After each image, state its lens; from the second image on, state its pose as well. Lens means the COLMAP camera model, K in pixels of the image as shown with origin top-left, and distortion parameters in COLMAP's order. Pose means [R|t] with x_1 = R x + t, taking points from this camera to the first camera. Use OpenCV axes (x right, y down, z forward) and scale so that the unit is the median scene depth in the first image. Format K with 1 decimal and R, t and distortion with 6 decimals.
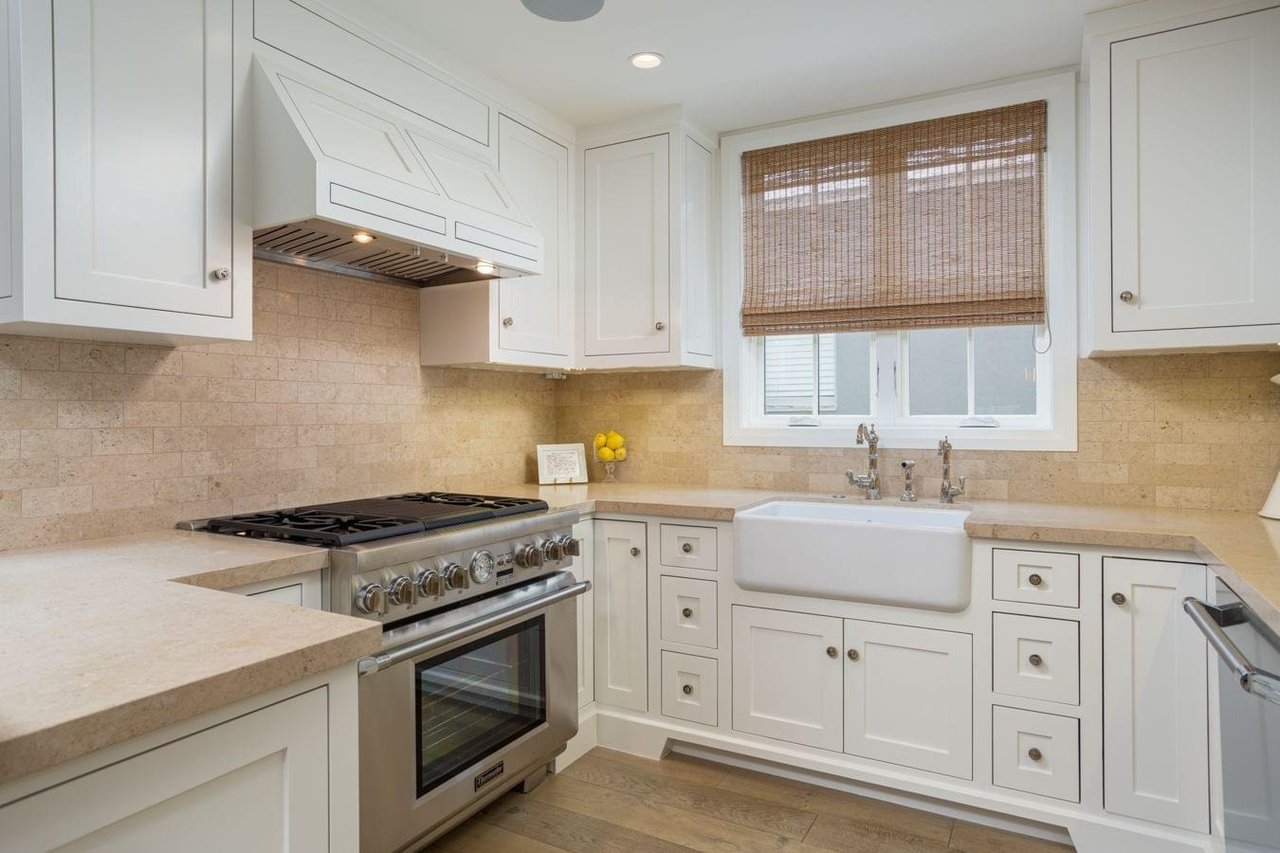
lens RADIAL K [[668.1, 0, 640.0], [0, 668.1, 426.5], [0, 0, 1]] dist [-0.003634, 0.017664]
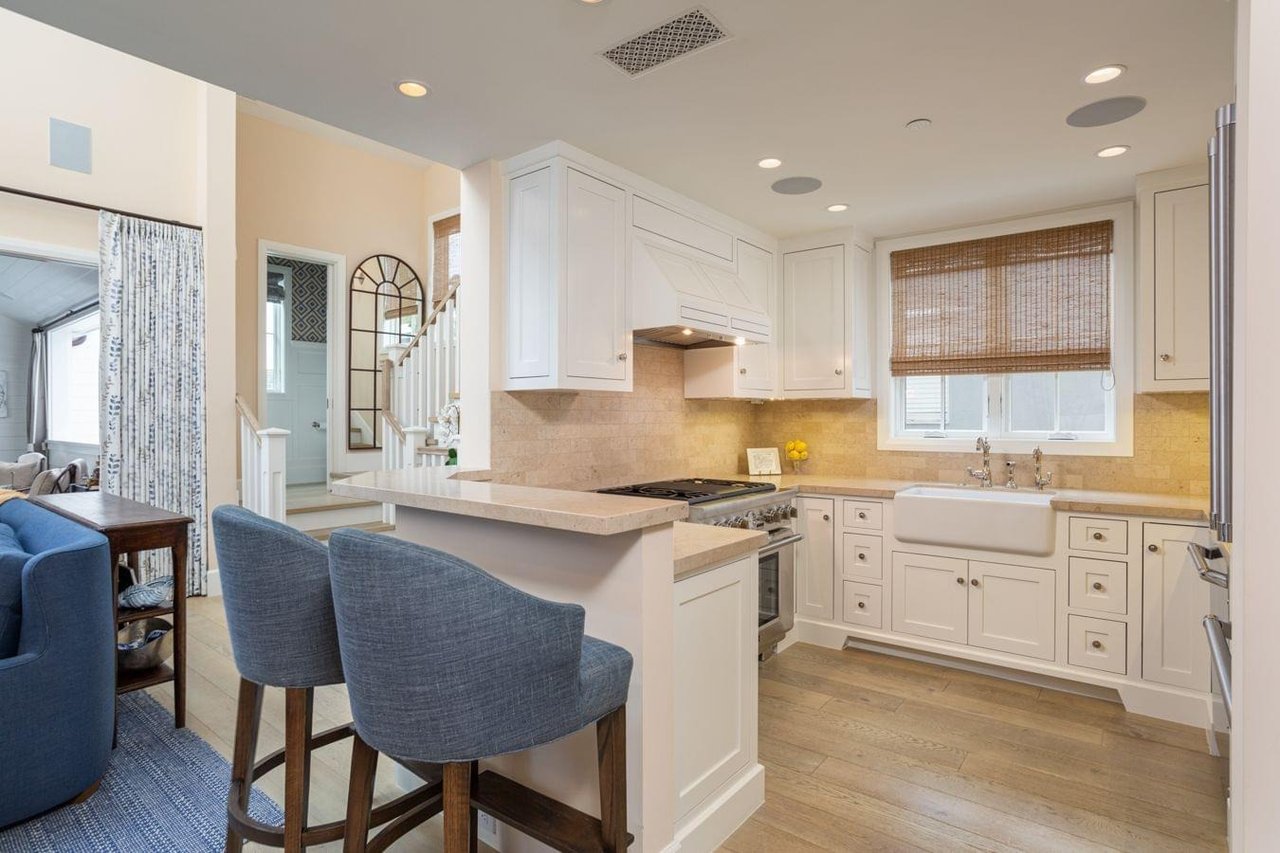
lens RADIAL K [[662.3, 0, 615.5], [0, 662.3, 428.8], [0, 0, 1]] dist [-0.018905, 0.023602]
pose [[0.991419, 0.004682, -0.130637, -0.287295], [-0.003832, 0.999970, 0.006756, -0.029486], [0.130665, -0.006198, 0.991407, -0.588396]]
